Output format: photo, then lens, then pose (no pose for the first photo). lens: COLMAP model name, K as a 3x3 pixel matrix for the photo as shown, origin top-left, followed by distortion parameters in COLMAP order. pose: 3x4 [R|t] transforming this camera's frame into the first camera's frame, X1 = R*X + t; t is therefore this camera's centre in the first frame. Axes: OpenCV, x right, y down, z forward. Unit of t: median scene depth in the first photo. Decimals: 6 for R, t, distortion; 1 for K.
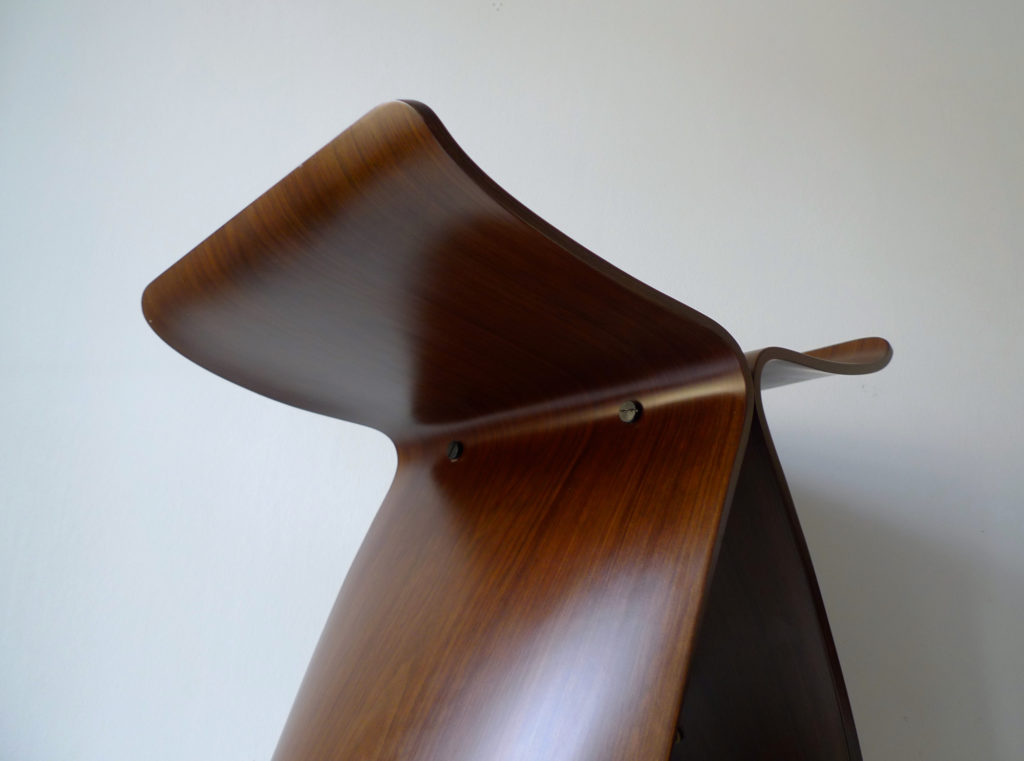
lens RADIAL K [[714.5, 0, 512.0], [0, 714.5, 380.5], [0, 0, 1]] dist [0.006251, 0.001062]
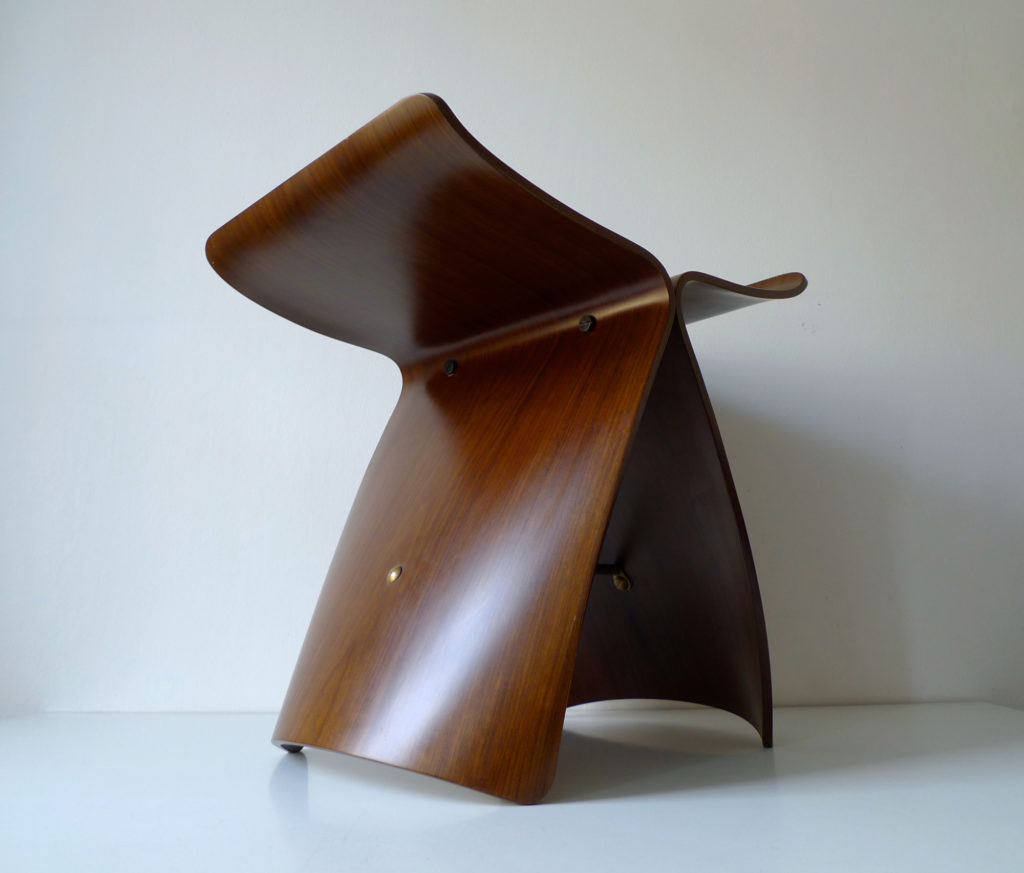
lens RADIAL K [[801.8, 0, 484.2], [0, 801.8, 436.1], [0, 0, 1]] dist [-0.009078, -0.001568]
pose [[0.999864, -0.016111, -0.003397, -0.023174], [0.016355, 0.995645, 0.091776, 0.118406], [0.001903, -0.091819, 0.995774, -0.514279]]
